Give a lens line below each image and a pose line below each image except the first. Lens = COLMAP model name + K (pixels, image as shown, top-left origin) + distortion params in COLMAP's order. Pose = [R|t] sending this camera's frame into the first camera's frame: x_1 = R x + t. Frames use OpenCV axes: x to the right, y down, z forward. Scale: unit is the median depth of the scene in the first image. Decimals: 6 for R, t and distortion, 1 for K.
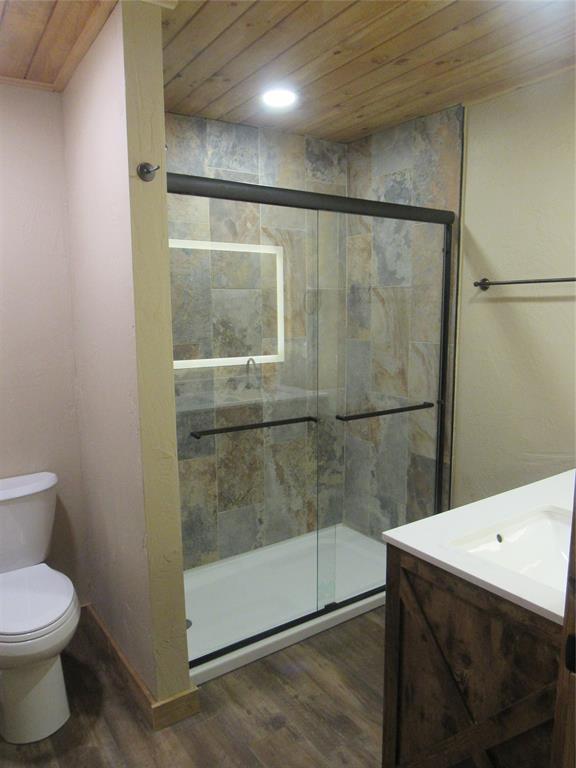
lens RADIAL K [[548.2, 0, 288.0], [0, 548.2, 384.0], [0, 0, 1]] dist [-0.029994, 0.006811]
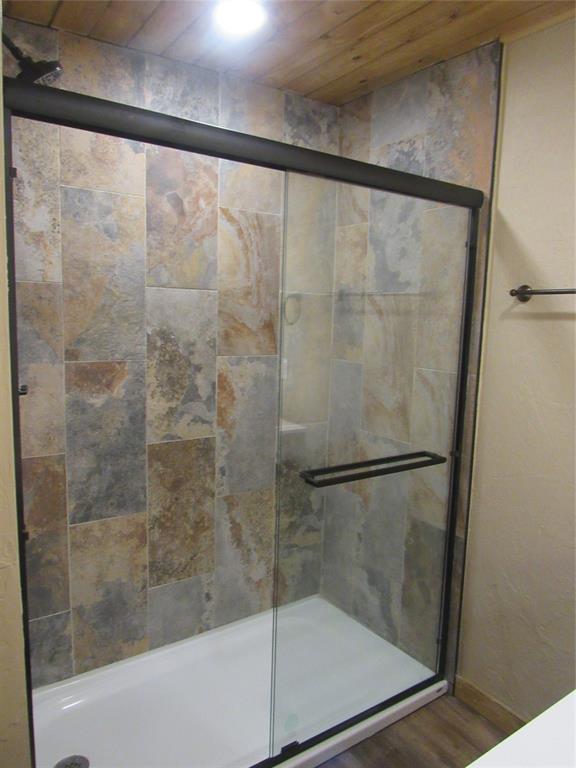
lens RADIAL K [[548.2, 0, 288.0], [0, 548.2, 384.0], [0, 0, 1]] dist [-0.029994, 0.006811]
pose [[0.999336, 0.035572, 0.007922, 0.046337], [-0.035454, 0.999265, -0.014592, -0.038486], [-0.008435, 0.014301, 0.999862, 0.259419]]
